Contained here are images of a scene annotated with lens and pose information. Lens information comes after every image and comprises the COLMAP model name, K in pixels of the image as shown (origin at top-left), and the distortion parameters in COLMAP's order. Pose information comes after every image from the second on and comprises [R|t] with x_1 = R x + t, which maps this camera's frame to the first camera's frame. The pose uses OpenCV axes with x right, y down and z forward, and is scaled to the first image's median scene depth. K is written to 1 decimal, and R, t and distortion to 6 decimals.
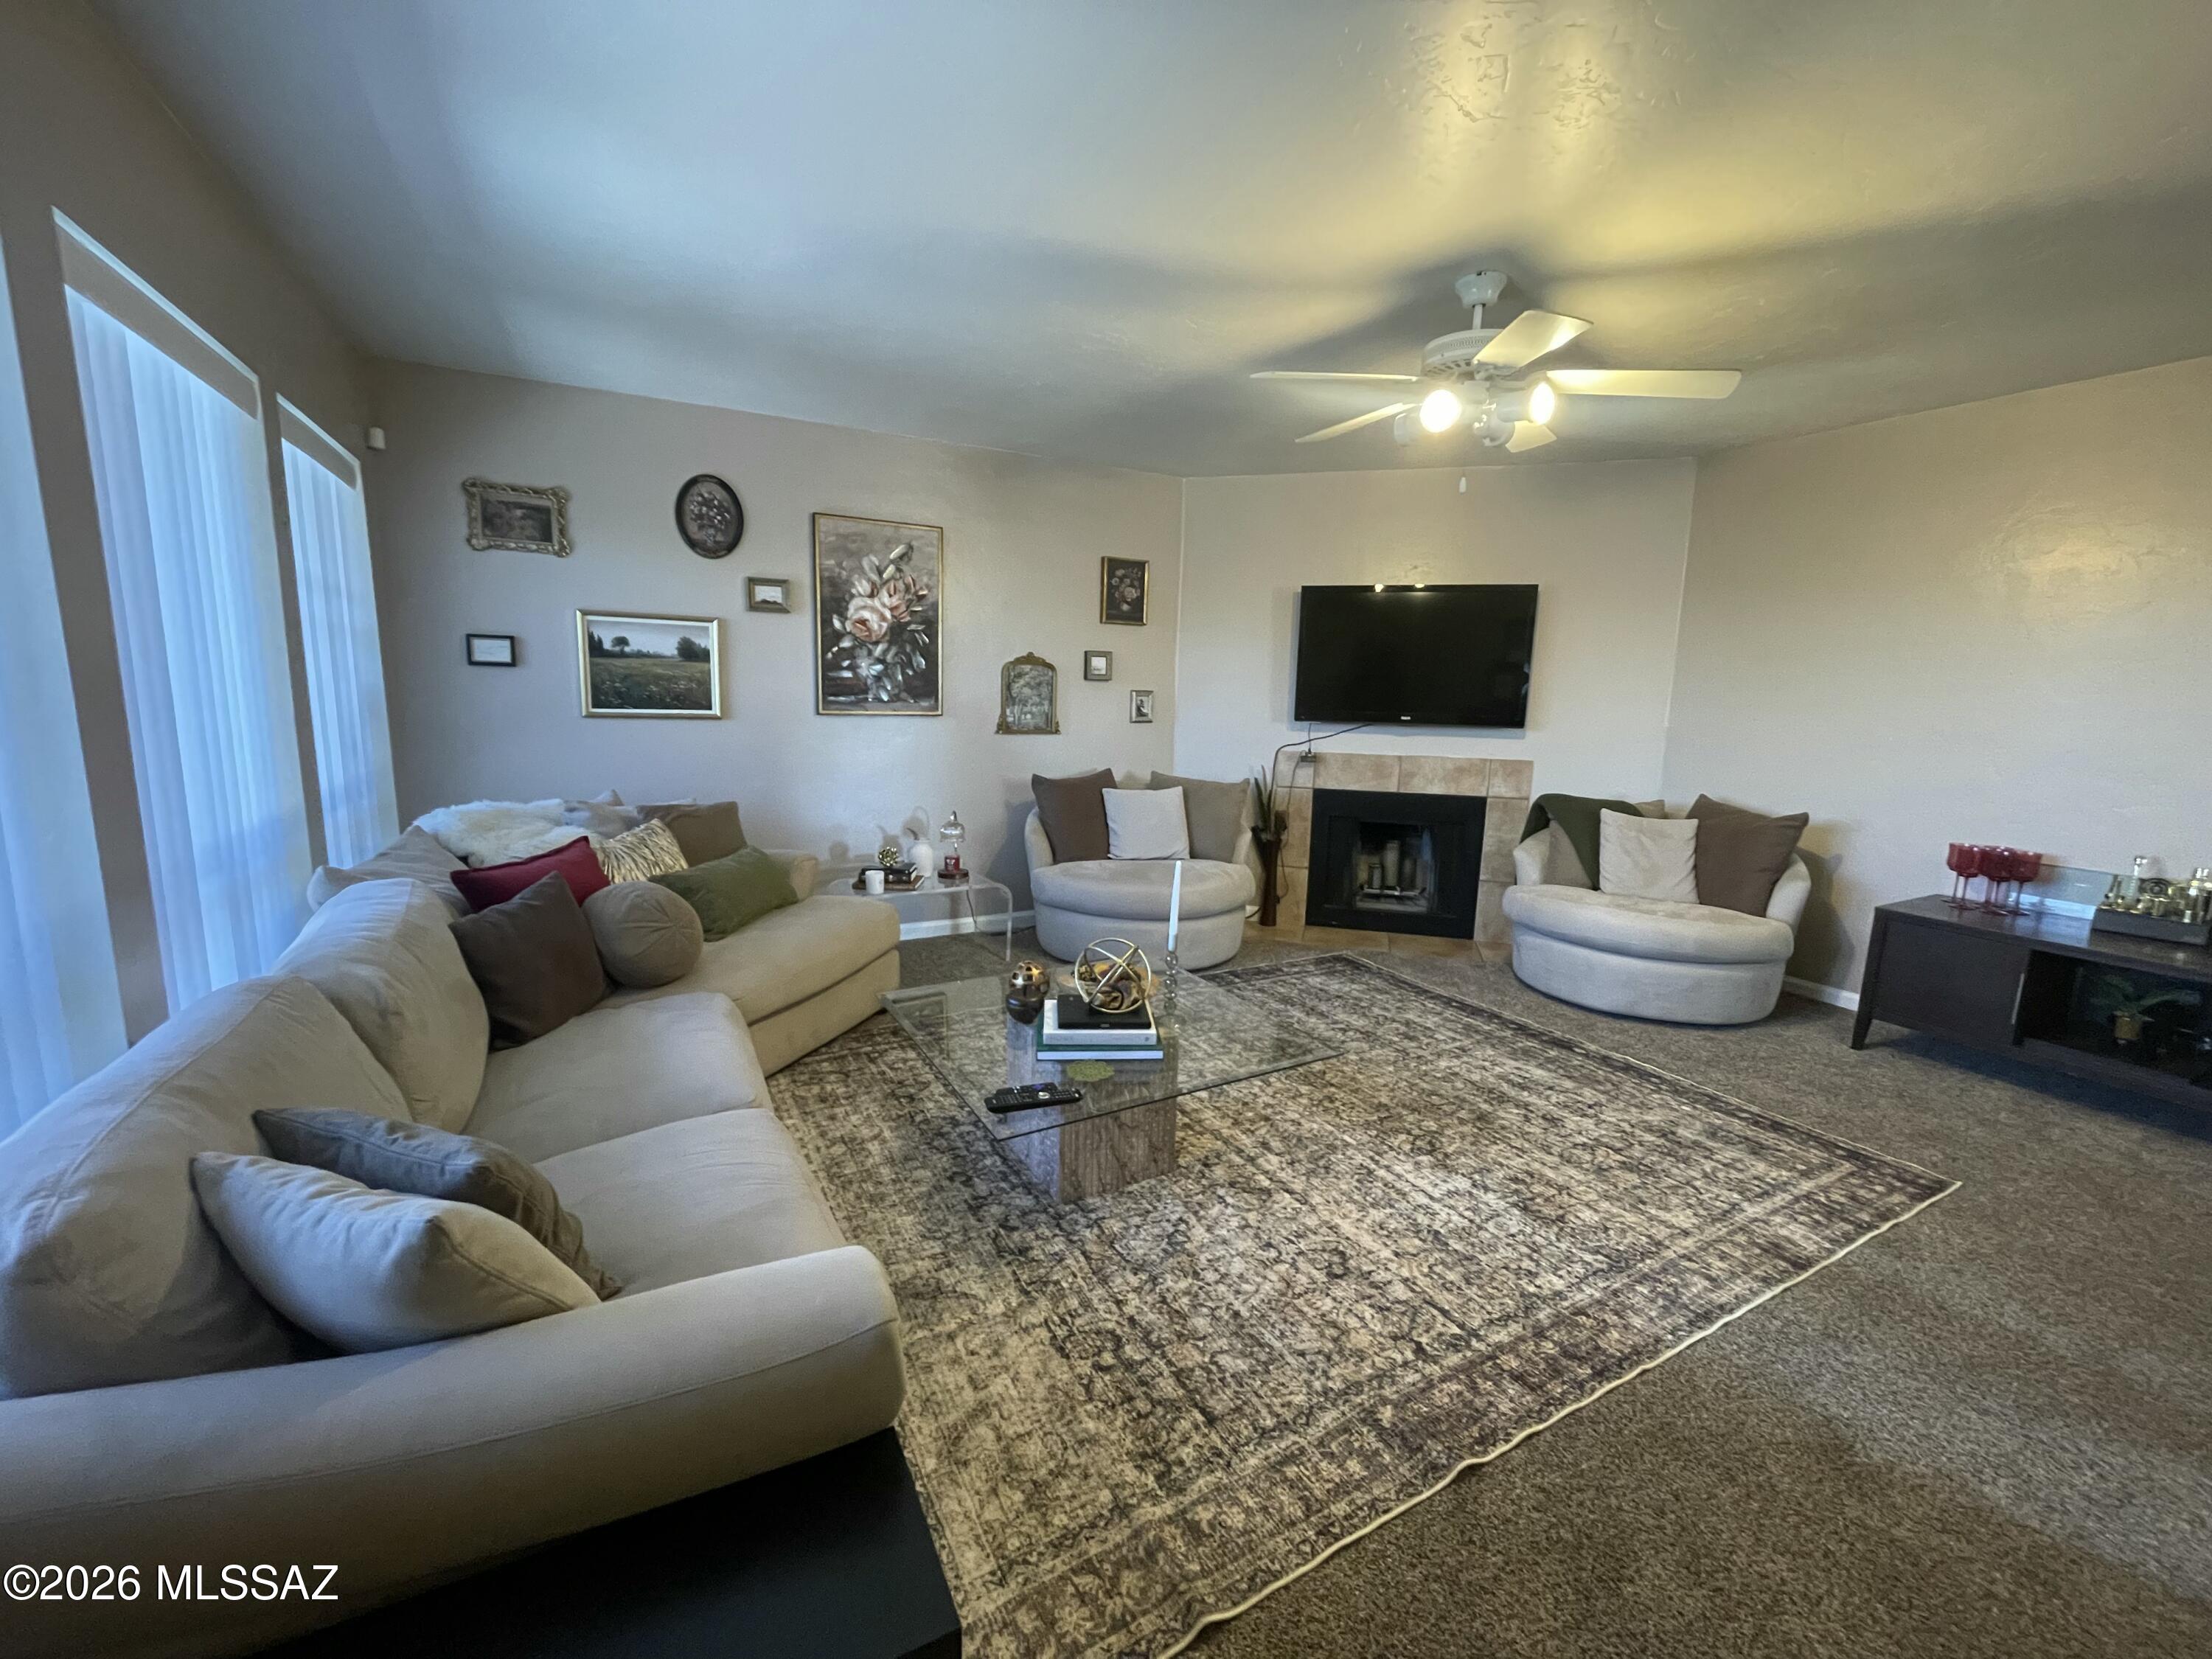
lens RADIAL K [[898.9, 0, 1106.0], [0, 898.9, 829.5], [0, 0, 1]] dist [0.000089, -0.000164]
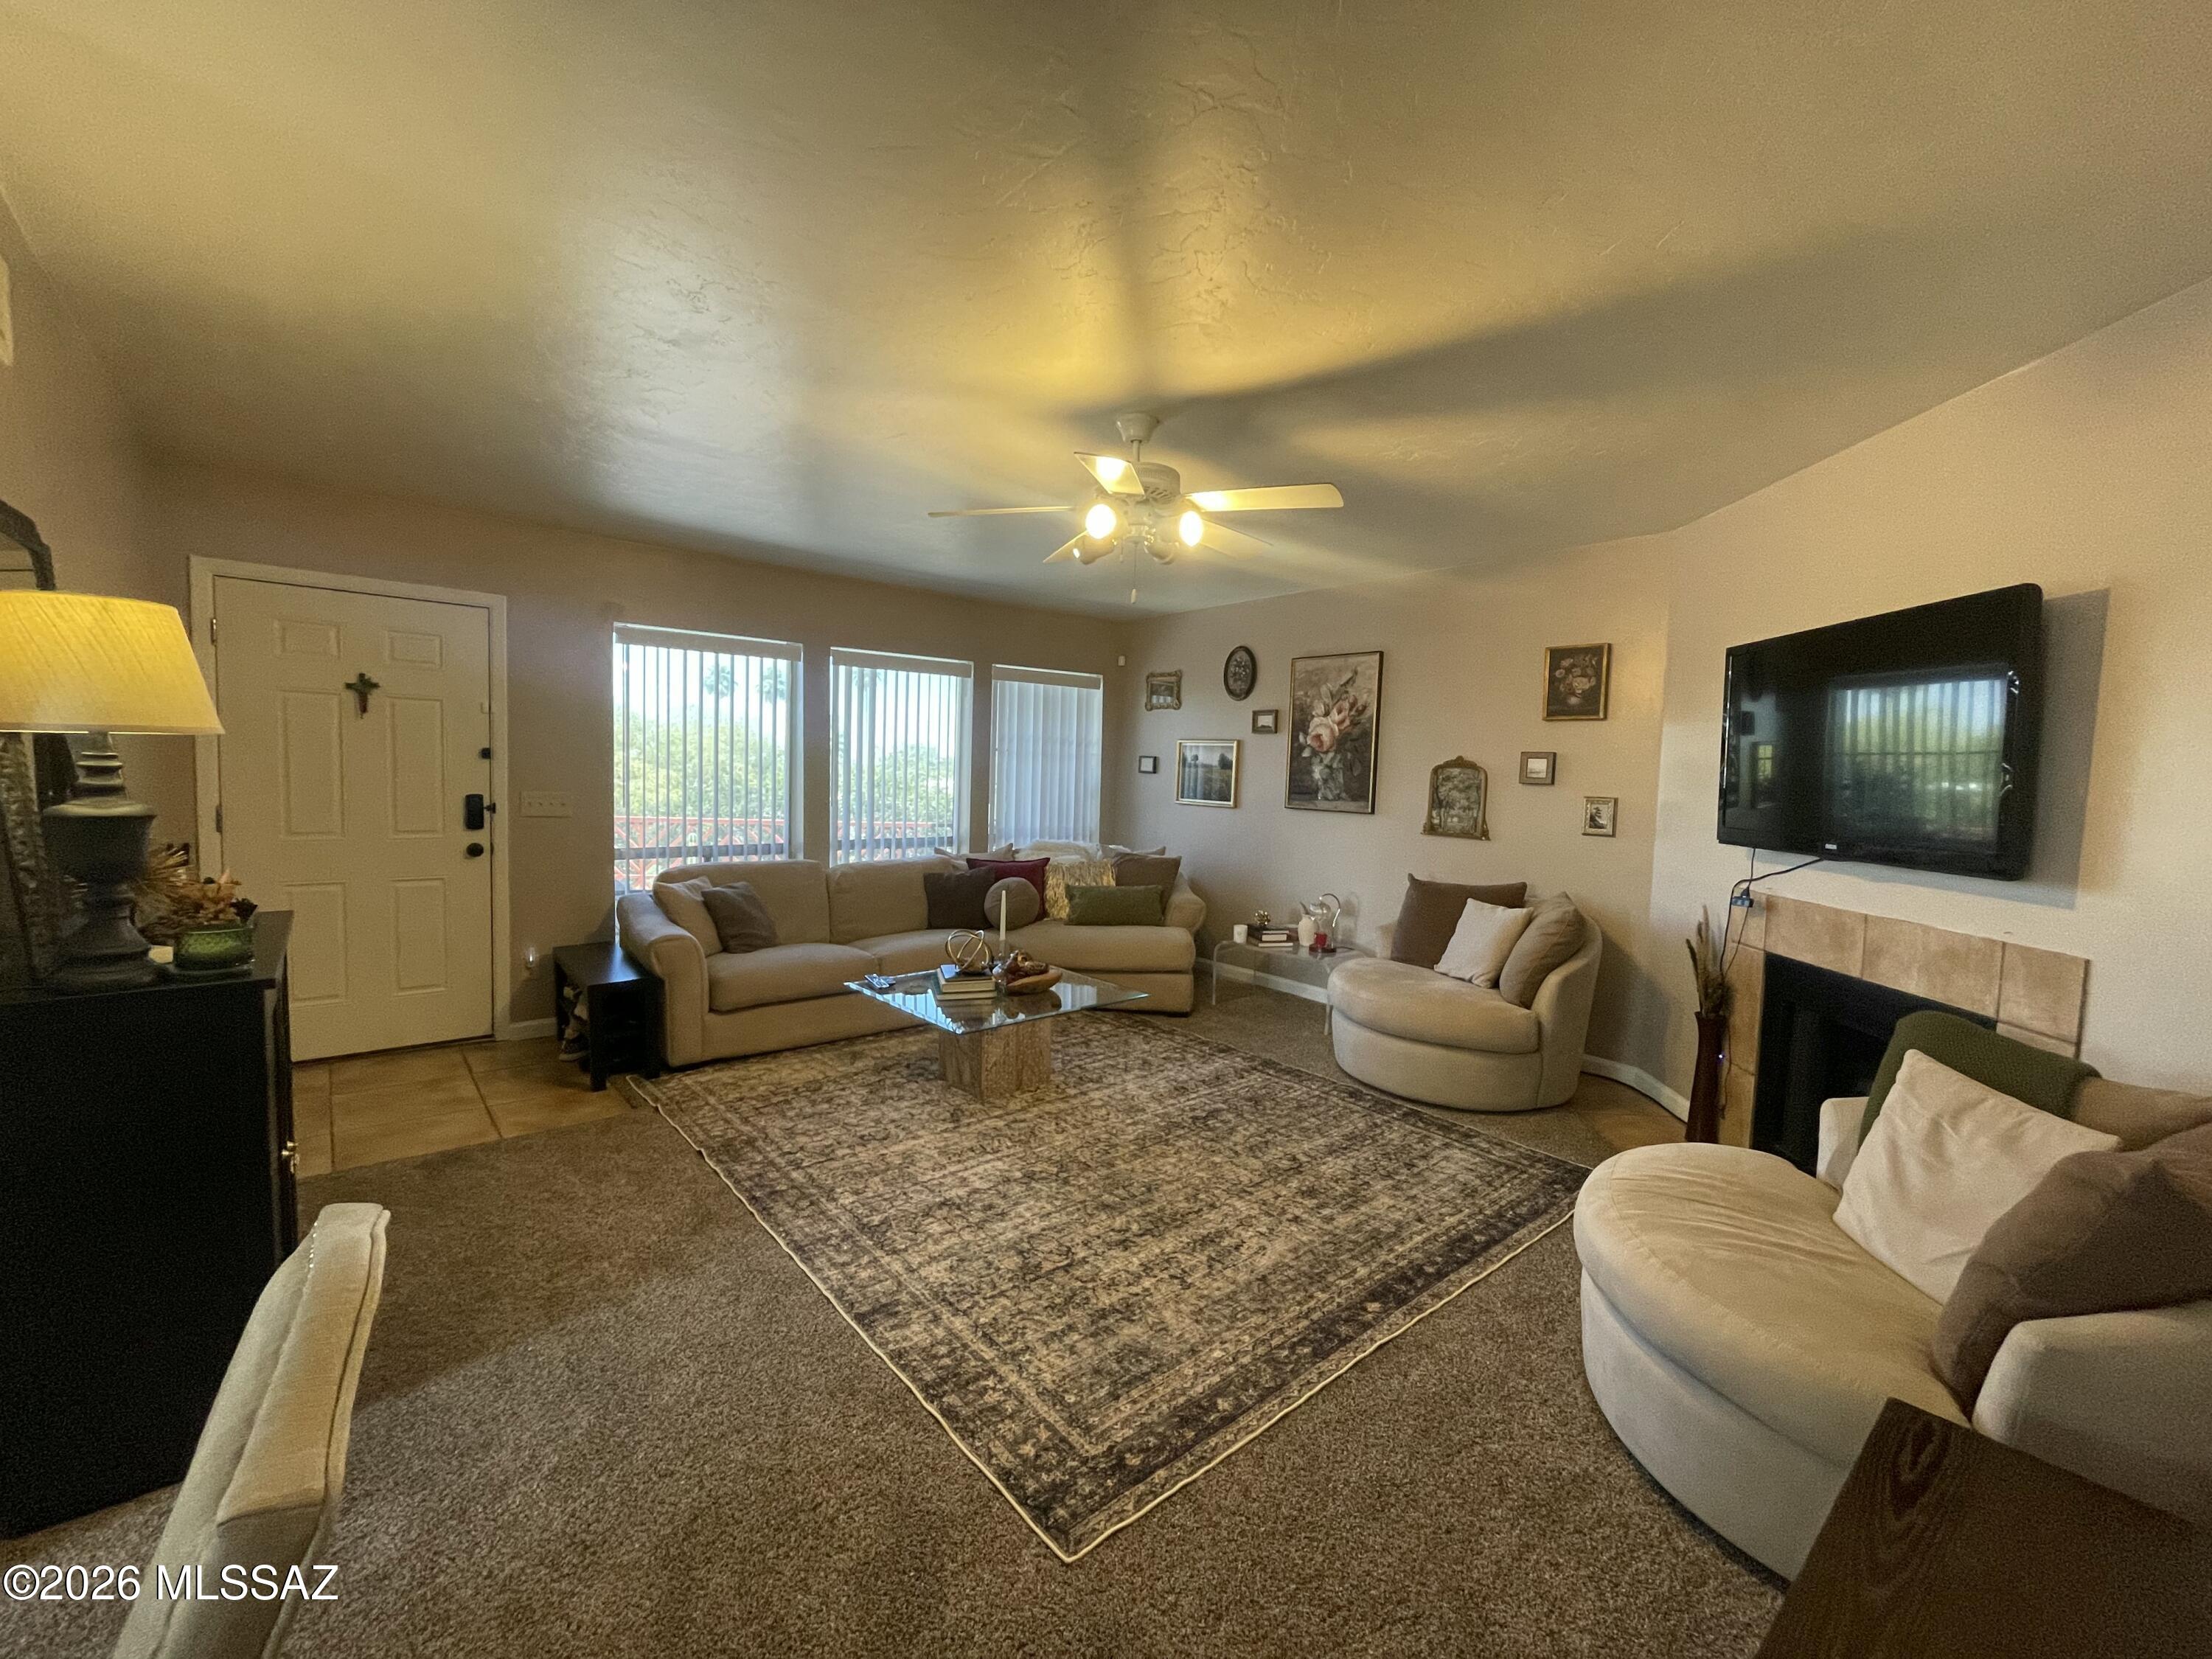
lens RADIAL K [[898.9, 0, 1106.0], [0, 898.9, 829.5], [0, 0, 1]] dist [0.000089, -0.000164]
pose [[0.202457, 0.048420, -0.978093, 1.057440], [-0.178354, 0.983896, 0.011789, -0.076459], [0.962913, 0.172060, 0.207833, 0.559420]]
